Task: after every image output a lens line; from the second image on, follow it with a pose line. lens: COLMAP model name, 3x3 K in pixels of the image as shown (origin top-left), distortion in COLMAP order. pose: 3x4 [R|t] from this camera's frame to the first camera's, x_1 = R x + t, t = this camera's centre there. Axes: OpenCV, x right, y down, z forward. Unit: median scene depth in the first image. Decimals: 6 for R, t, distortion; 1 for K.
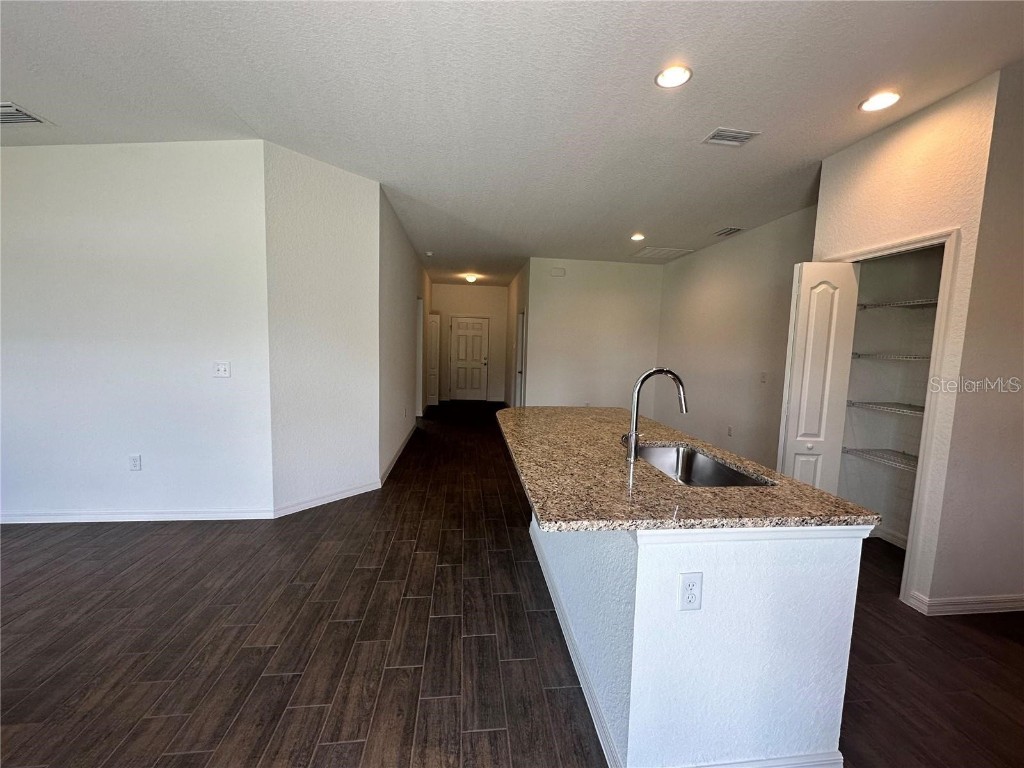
lens RADIAL K [[412.9, 0, 512.0], [0, 412.9, 384.0], [0, 0, 1]] dist [-0.001598, -0.000099]
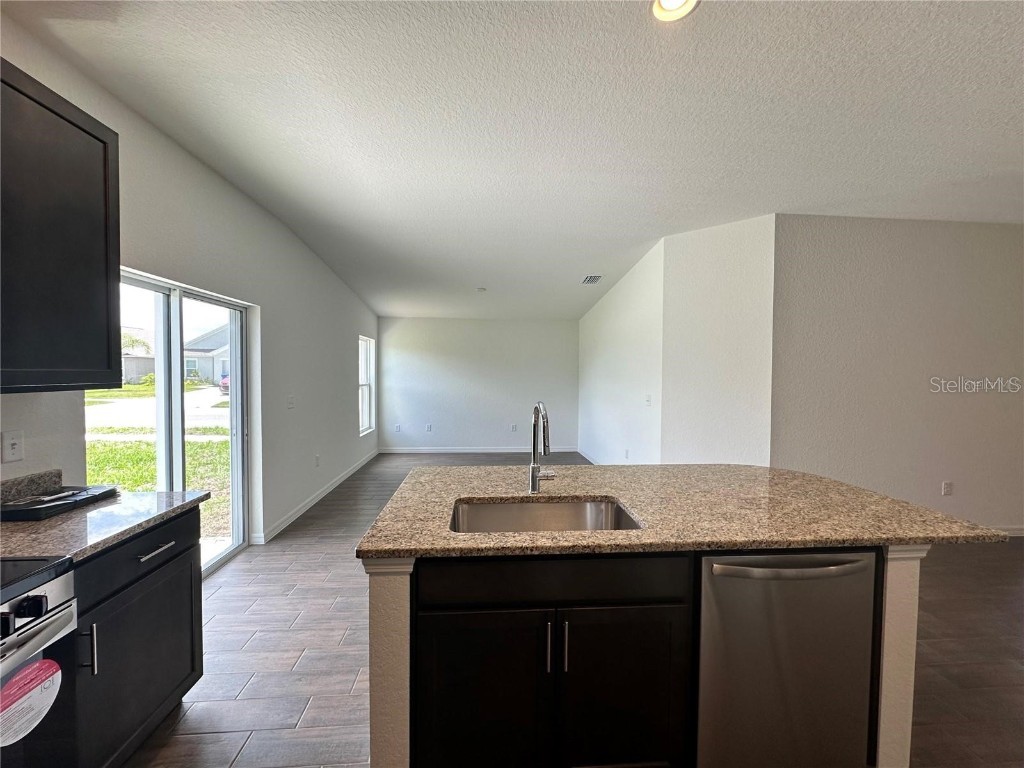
lens RADIAL K [[408.8, 0, 512.0], [0, 408.8, 384.0], [0, 0, 1]] dist [0.001273, 0.000396]
pose [[-0.042258, 0.002493, -0.999104, 0.654696], [-0.103904, 0.994564, 0.006877, -0.041765], [0.993689, 0.104101, -0.041770, 0.482269]]
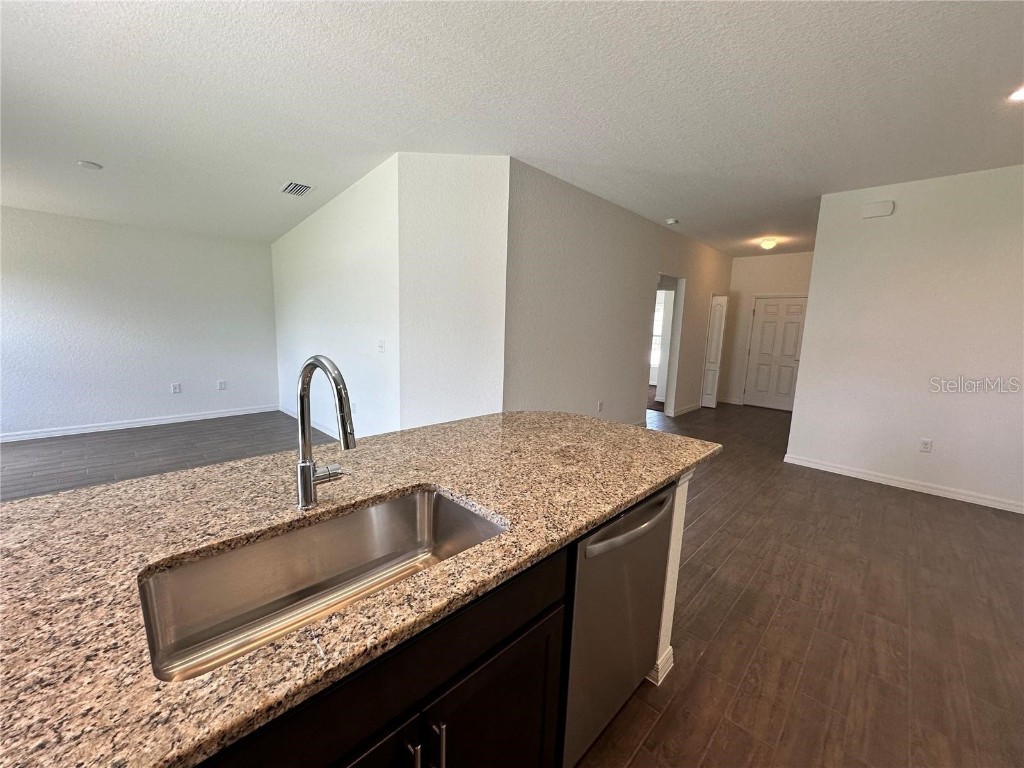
lens RADIAL K [[408.8, 0, 512.0], [0, 408.8, 384.0], [0, 0, 1]] dist [0.001273, 0.000396]
pose [[0.628234, 0.110614, -0.770121, 0.467977], [-0.090944, 0.993497, 0.068510, -0.033197], [0.772691, 0.026997, 0.634208, 0.424451]]
